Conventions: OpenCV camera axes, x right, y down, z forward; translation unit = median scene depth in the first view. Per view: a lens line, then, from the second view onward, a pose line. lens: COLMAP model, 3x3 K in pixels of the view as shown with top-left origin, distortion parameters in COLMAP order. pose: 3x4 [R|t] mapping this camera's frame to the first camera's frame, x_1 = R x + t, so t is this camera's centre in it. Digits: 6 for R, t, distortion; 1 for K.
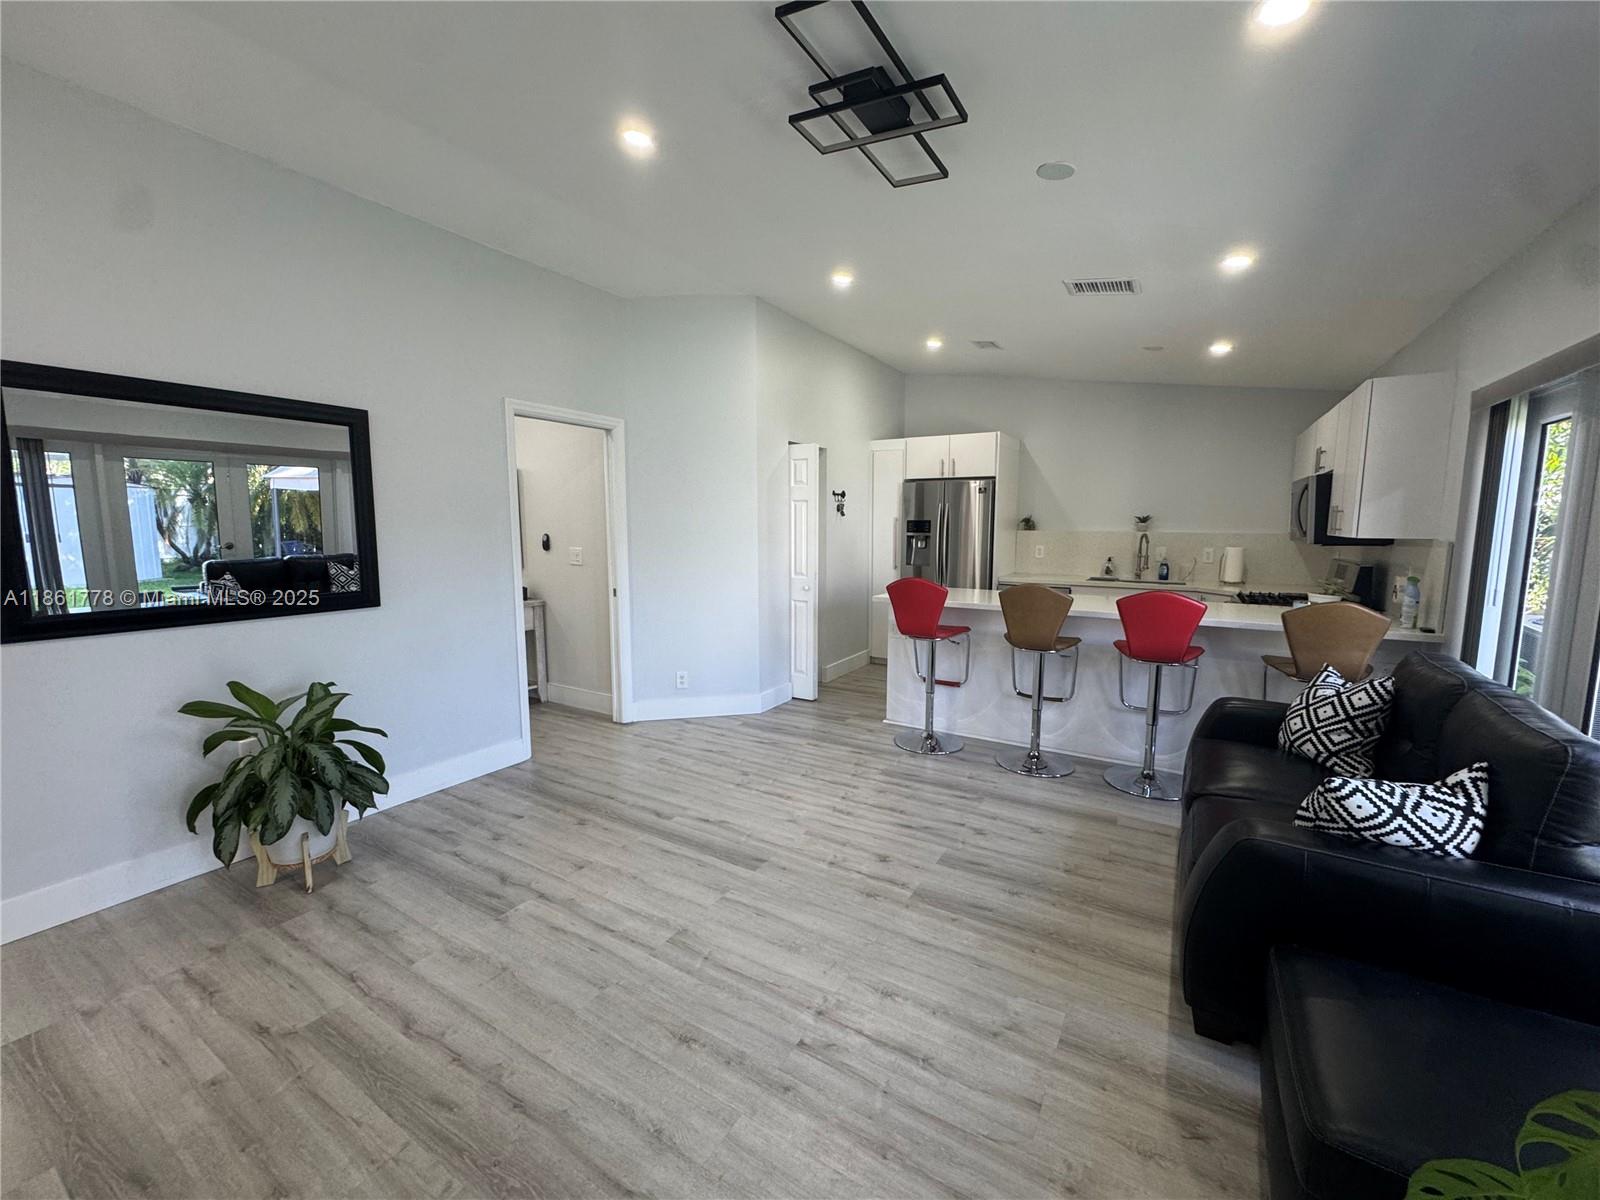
lens RADIAL K [[643.3, 0, 799.5], [0, 643.3, 600.5], [0, 0, 1]] dist [-0.008595, -0.000165]
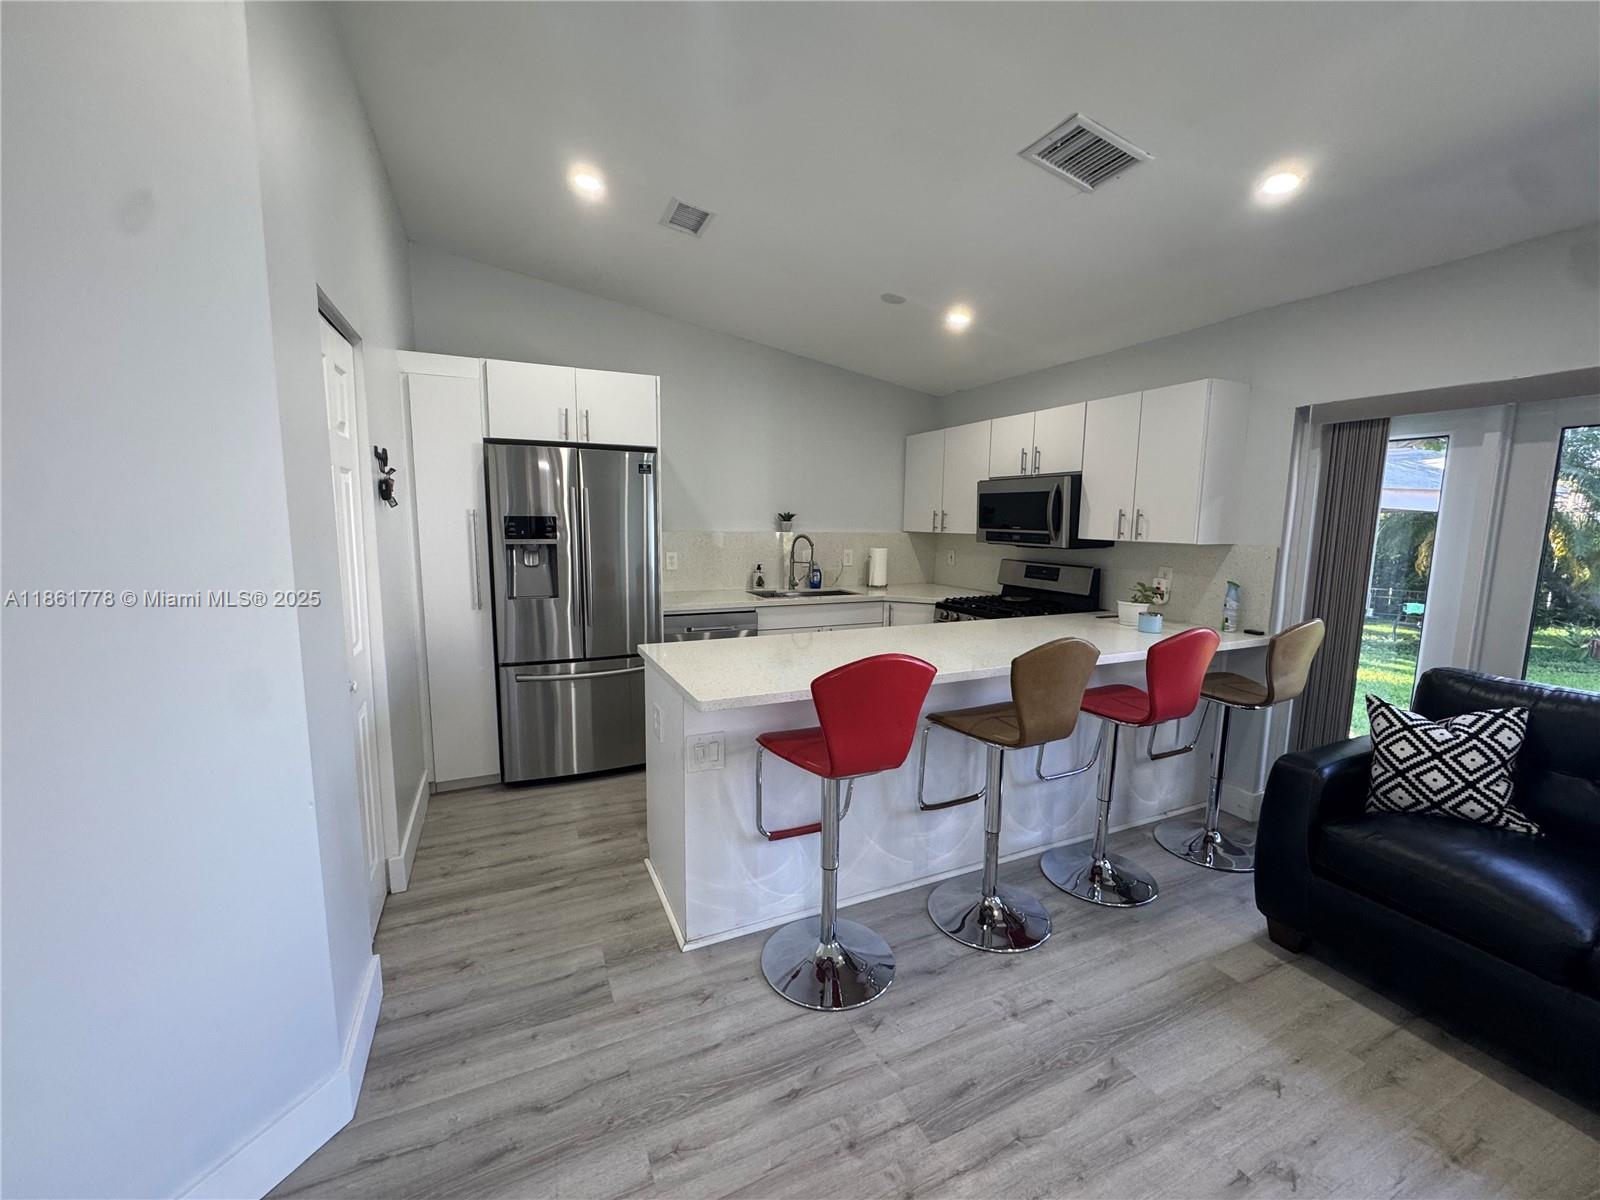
lens RADIAL K [[643.3, 0, 801.4], [0, 643.3, 596.8], [0, 0, 1]] dist [-0.008595, -0.000165]
pose [[0.557252, -0.097232, 0.824631, -0.209210], [0.088057, 0.994440, 0.057748, -0.101332], [-0.825661, 0.040434, 0.562716, 0.758419]]
